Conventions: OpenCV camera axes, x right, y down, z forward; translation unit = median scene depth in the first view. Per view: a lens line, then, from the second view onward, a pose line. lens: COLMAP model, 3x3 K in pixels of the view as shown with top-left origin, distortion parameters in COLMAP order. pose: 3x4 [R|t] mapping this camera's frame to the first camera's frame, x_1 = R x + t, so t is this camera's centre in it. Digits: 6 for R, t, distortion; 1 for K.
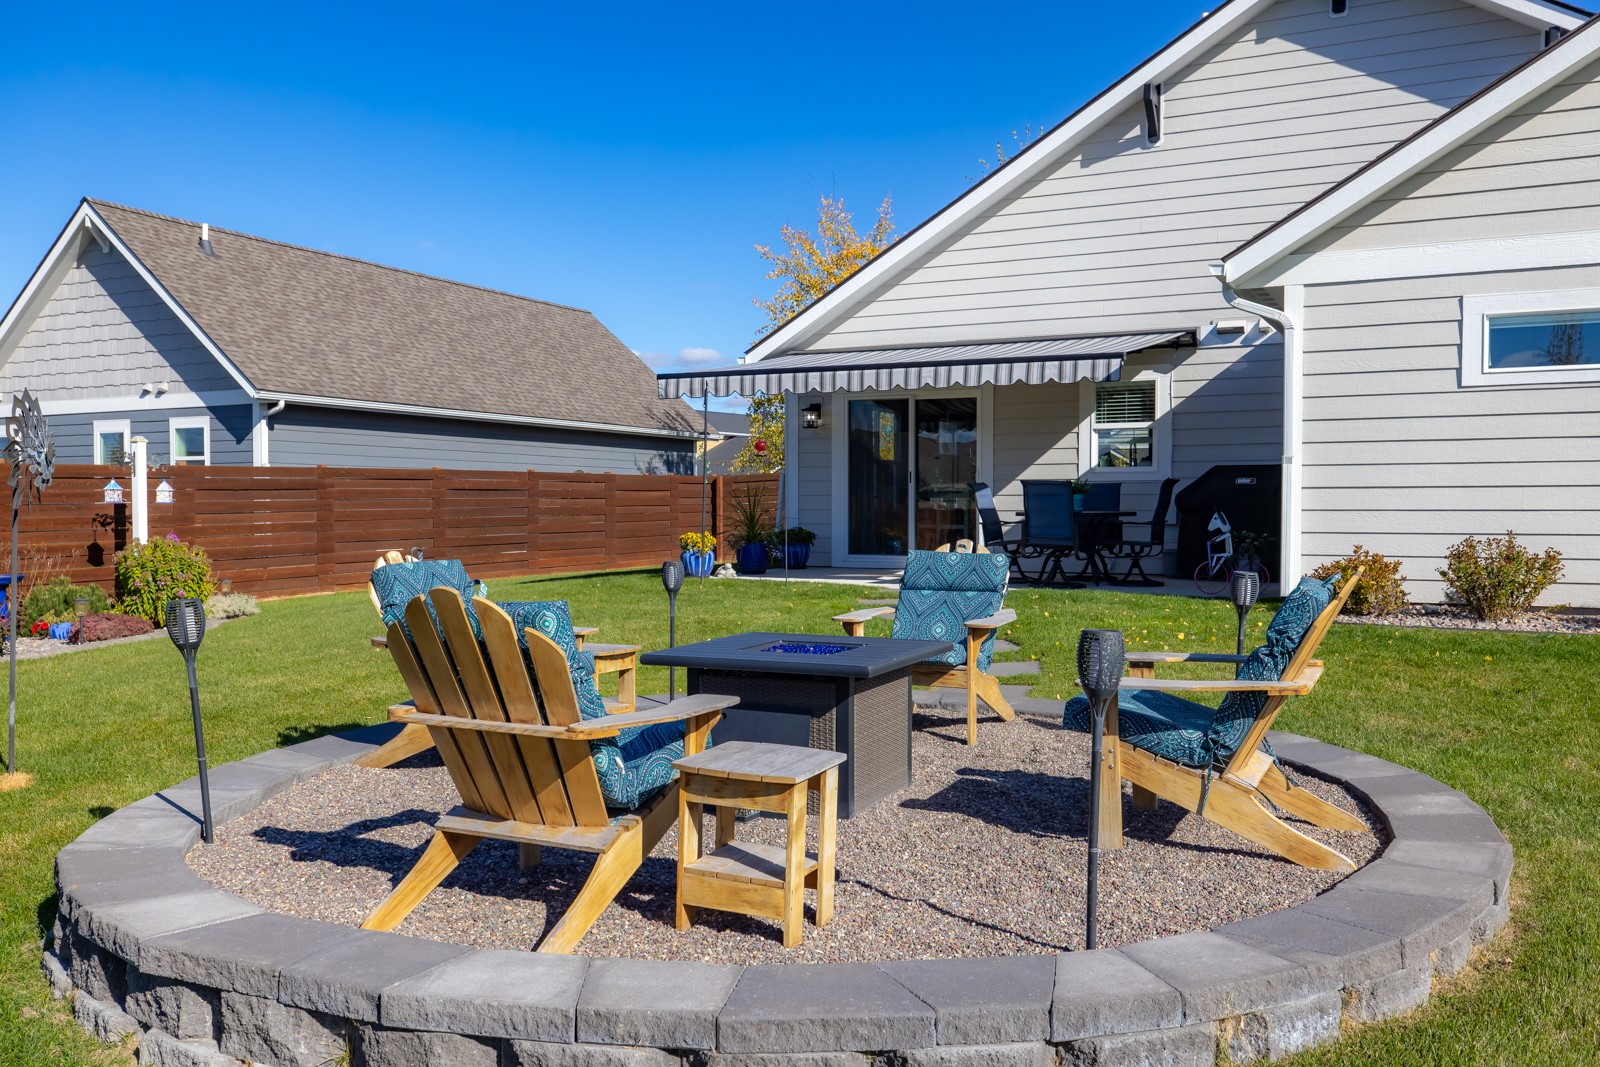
lens RADIAL K [[1326.4, 0, 798.2], [0, 1326.4, 534.0], [0, 0, 1]] dist [0.003925, 0.003743]
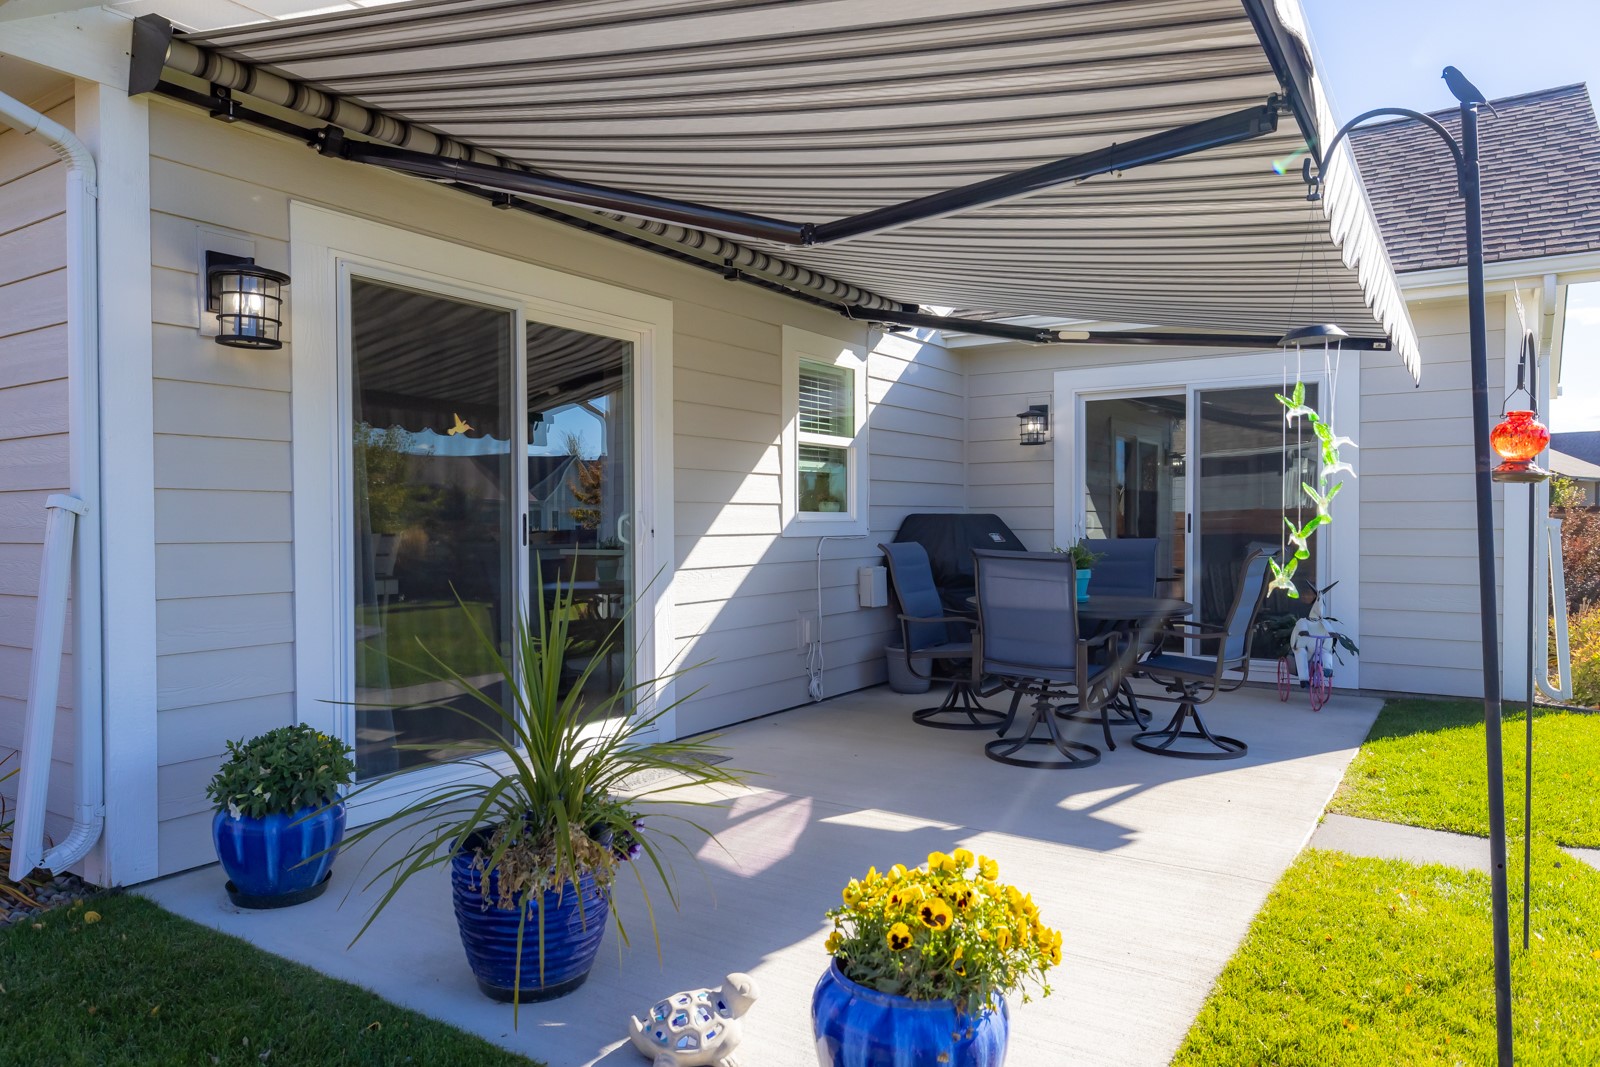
lens RADIAL K [[1064.6, 0, 795.6], [0, 1064.6, 533.2], [0, 0, 1]] dist [-0.006372, -0.002133]
pose [[0.110588, -0.010035, 0.993816, -0.205301], [0.030887, 0.999501, 0.006655, -0.044536], [-0.993386, 0.029960, 0.110843, 0.947089]]
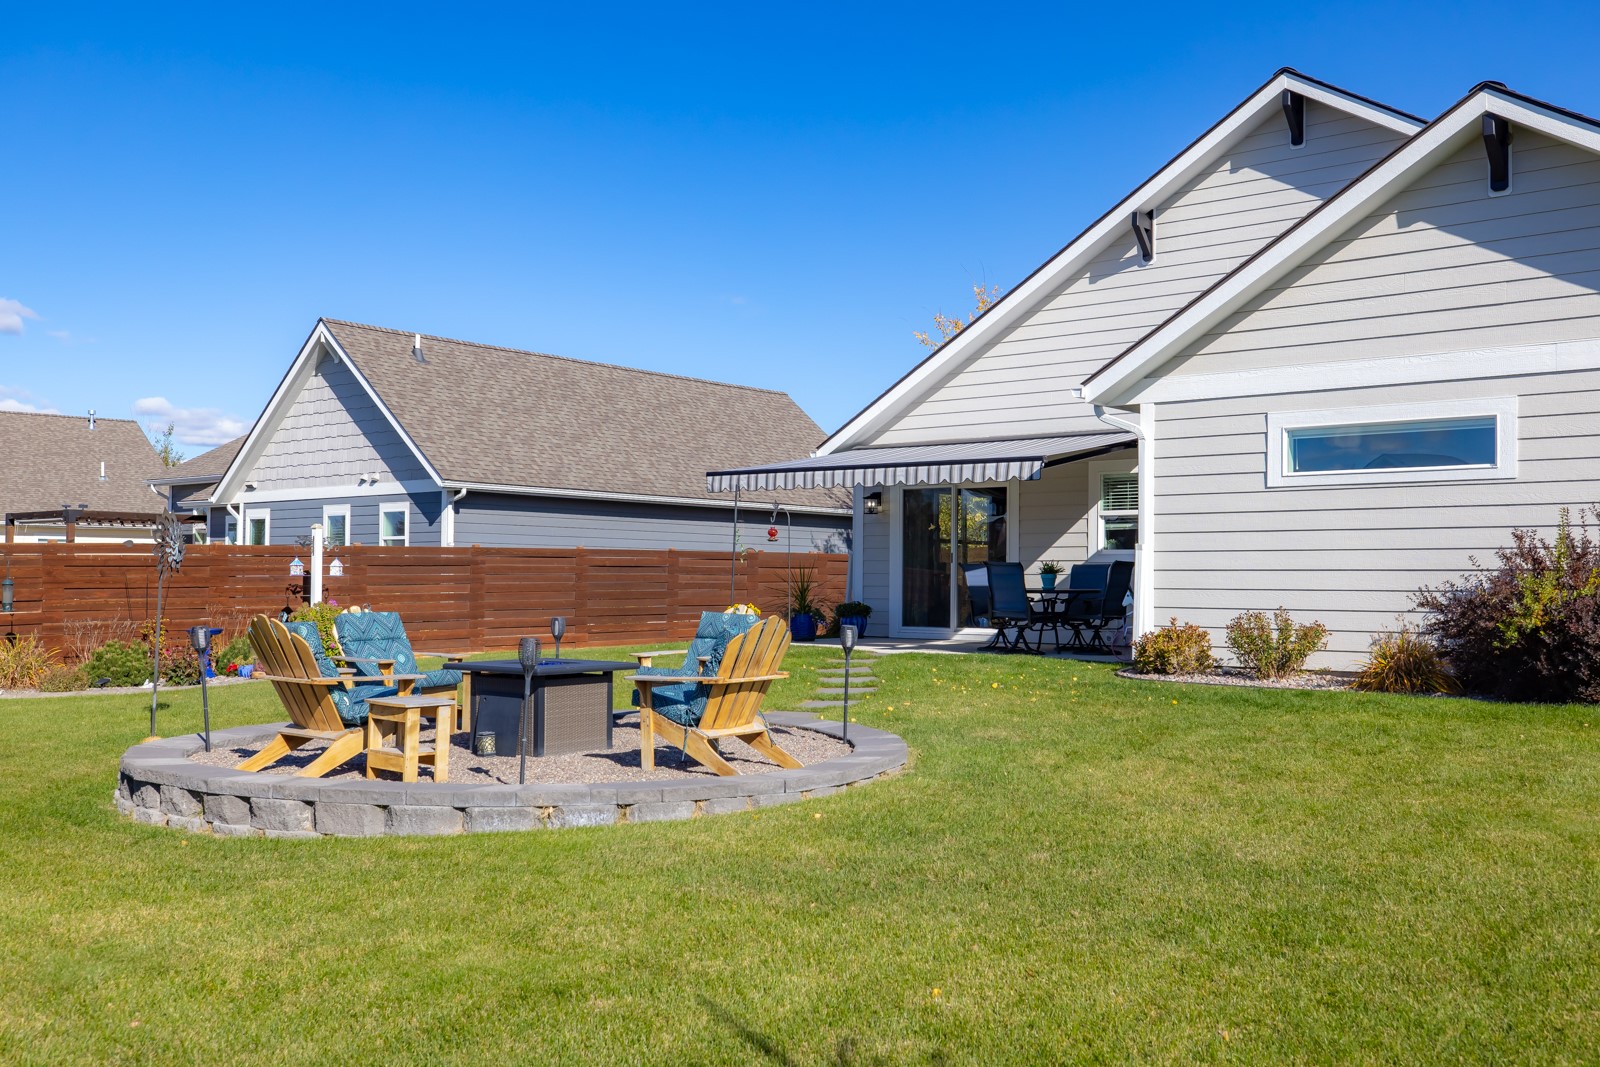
lens RADIAL K [[1495.8, 0, 803.0], [0, 1495.8, 535.2], [0, 0, 1]] dist [0.001382, 0.000000]
pose [[0.974622, 0.001259, -0.223855, 0.258533], [-0.013237, 0.998559, -0.052016, 0.005770], [0.223467, 0.053659, 0.973233, -0.273979]]
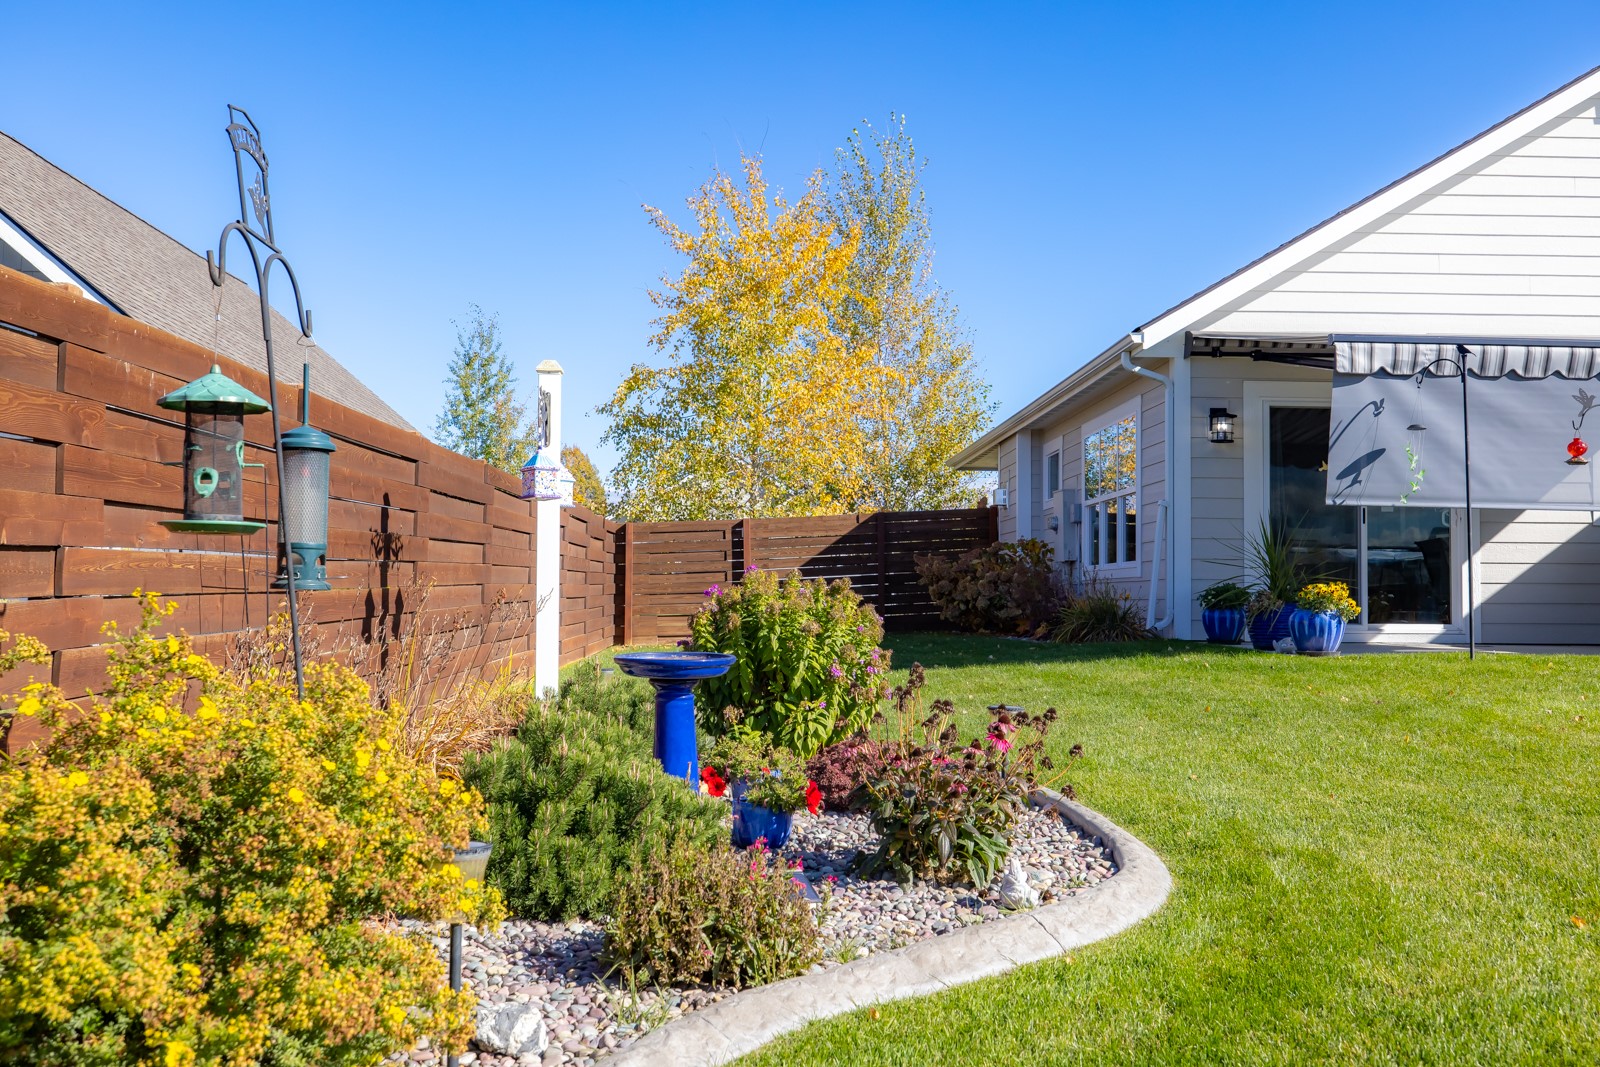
lens RADIAL K [[1525.5, 0, 803.1], [0, 1525.5, 523.0], [0, 0, 1]] dist [0.013708, 0.000000]
pose [[0.867100, 0.025324, 0.497491, -0.630472], [0.006257, 0.998074, -0.061711, 0.010867], [-0.498096, 0.056623, 0.865271, 0.454904]]
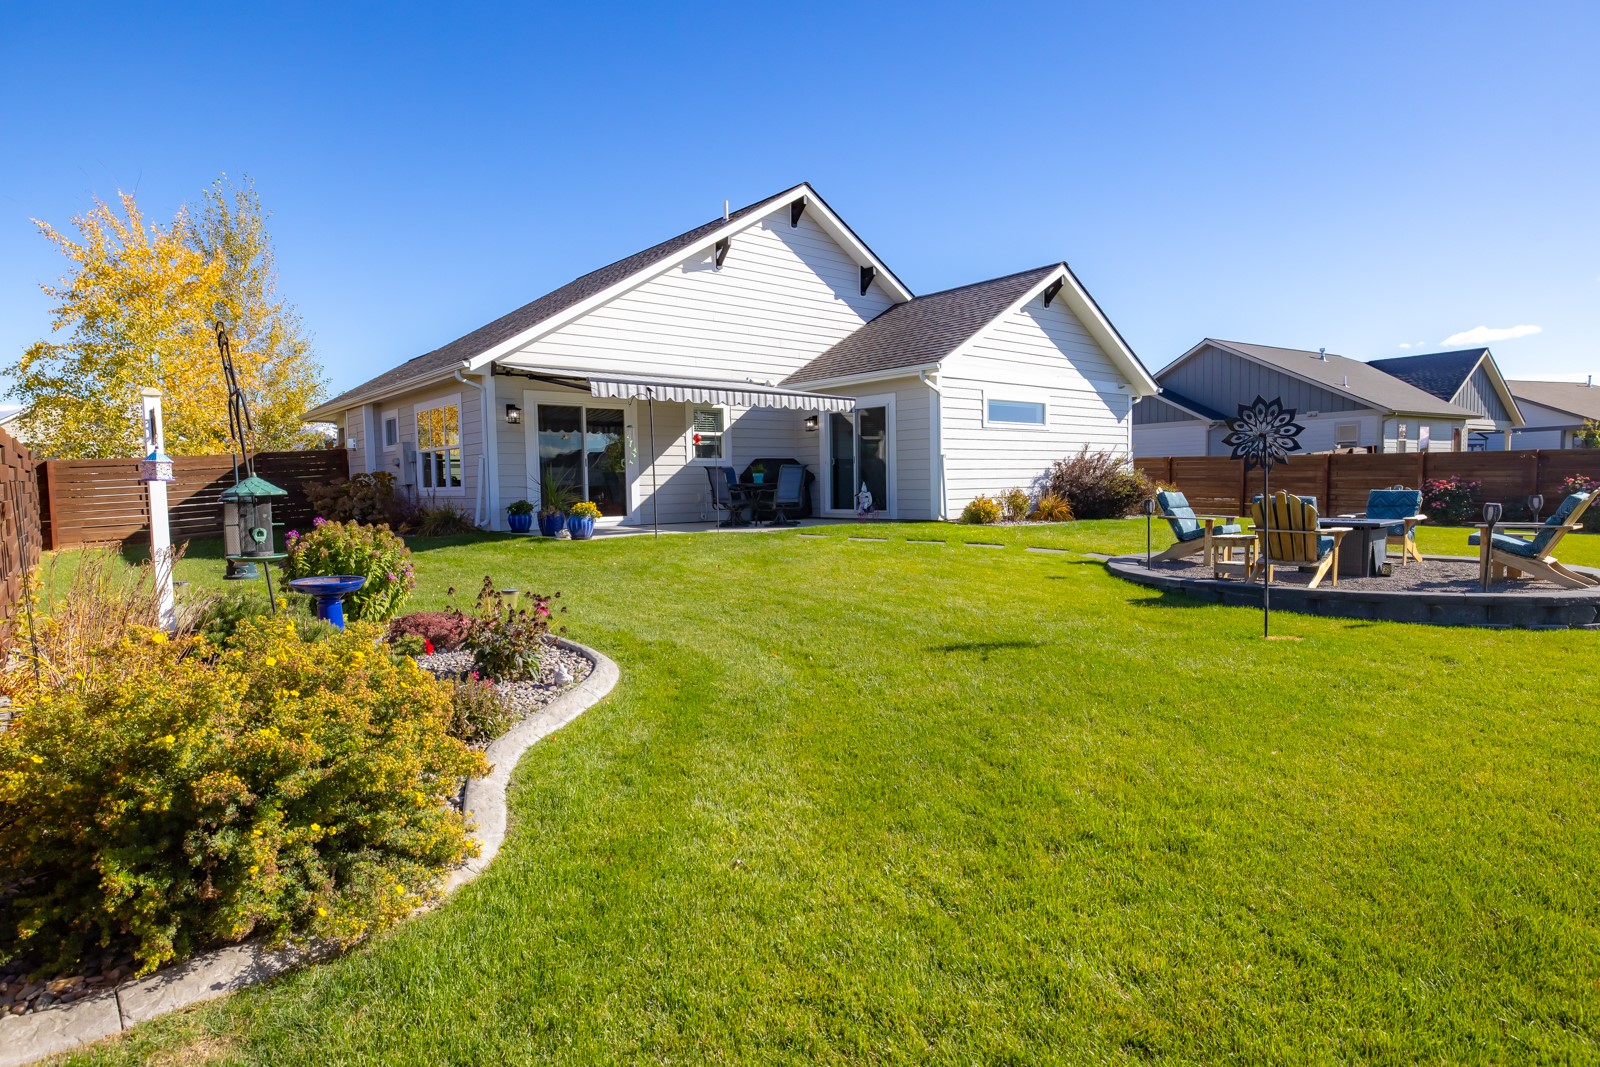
lens RADIAL K [[872.6, 0, 806.7], [0, 872.6, 538.3], [0, 0, 1]] dist [0.002353, 0.000343]
pose [[0.378580, -0.069307, 0.922970, -0.731242], [0.036258, 0.997538, 0.060034, -0.010857], [-0.924858, 0.010738, 0.380161, 0.454244]]
